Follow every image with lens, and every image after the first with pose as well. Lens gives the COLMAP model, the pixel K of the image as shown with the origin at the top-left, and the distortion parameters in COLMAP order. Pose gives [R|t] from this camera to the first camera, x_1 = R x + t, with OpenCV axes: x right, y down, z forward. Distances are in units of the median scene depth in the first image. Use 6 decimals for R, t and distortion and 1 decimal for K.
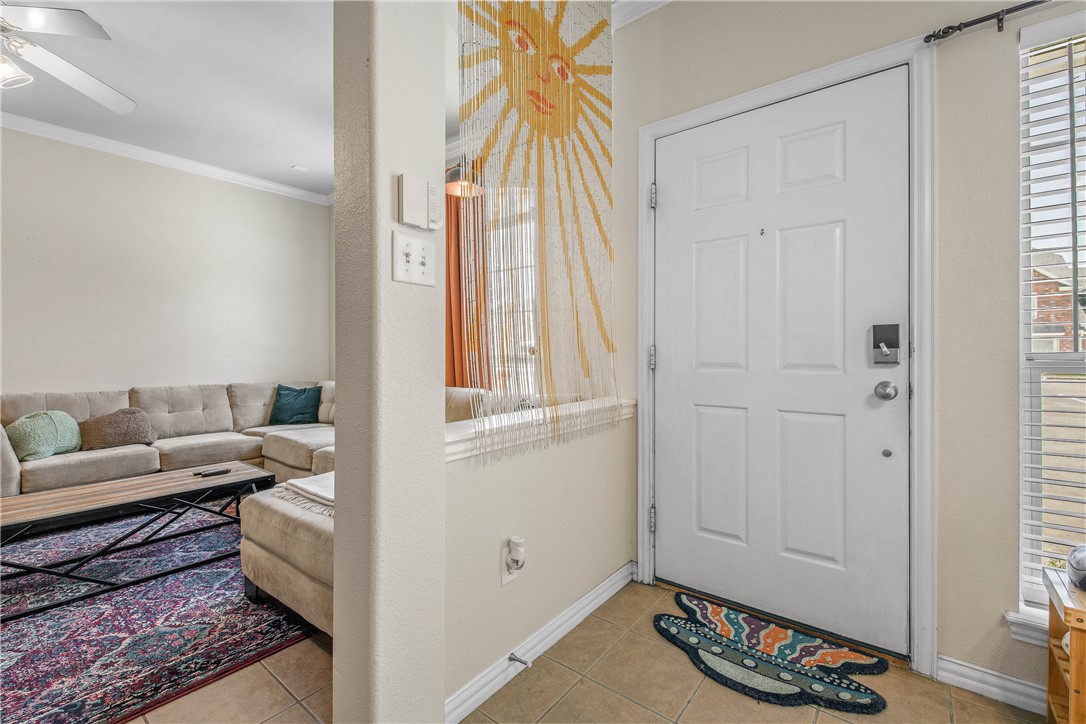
lens RADIAL K [[458.8, 0, 571.7], [0, 458.8, 354.7], [0, 0, 1]] dist [0.000402, -0.005869]
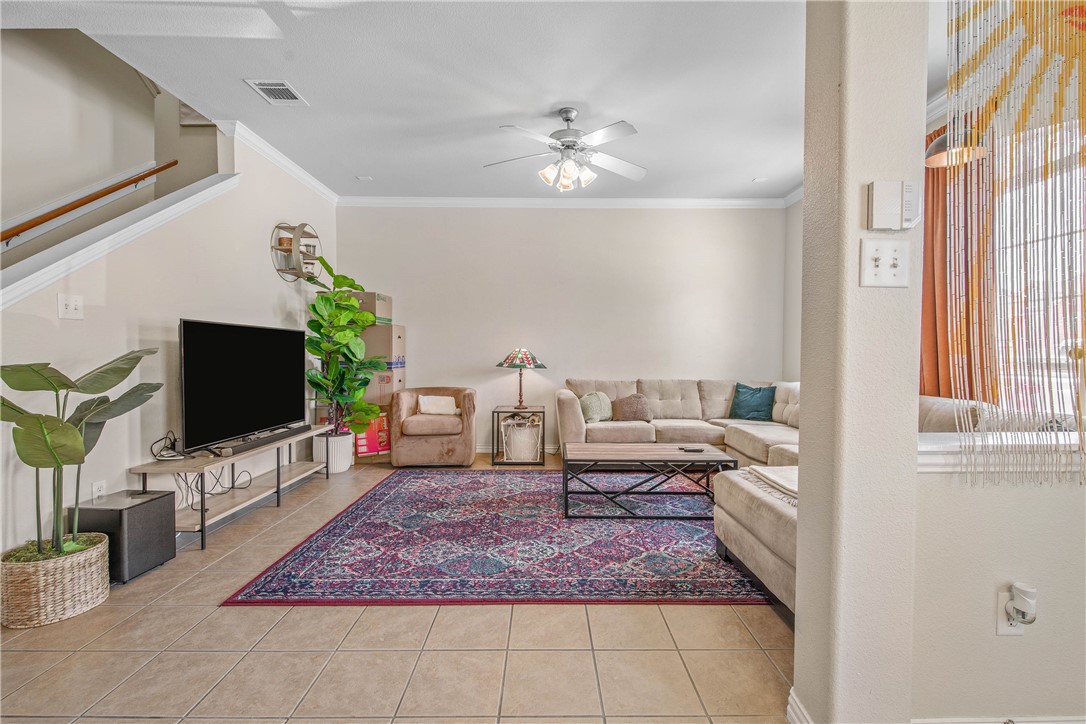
lens RADIAL K [[485.2, 0, 543.0], [0, 485.2, 362.0], [0, 0, 1]] dist [0.025391, -0.011657]
pose [[0.594599, 0.019926, -0.803776, 0.050248], [-0.010110, 0.999799, 0.017306, -0.000760], [0.803959, -0.002164, 0.594681, -0.151397]]
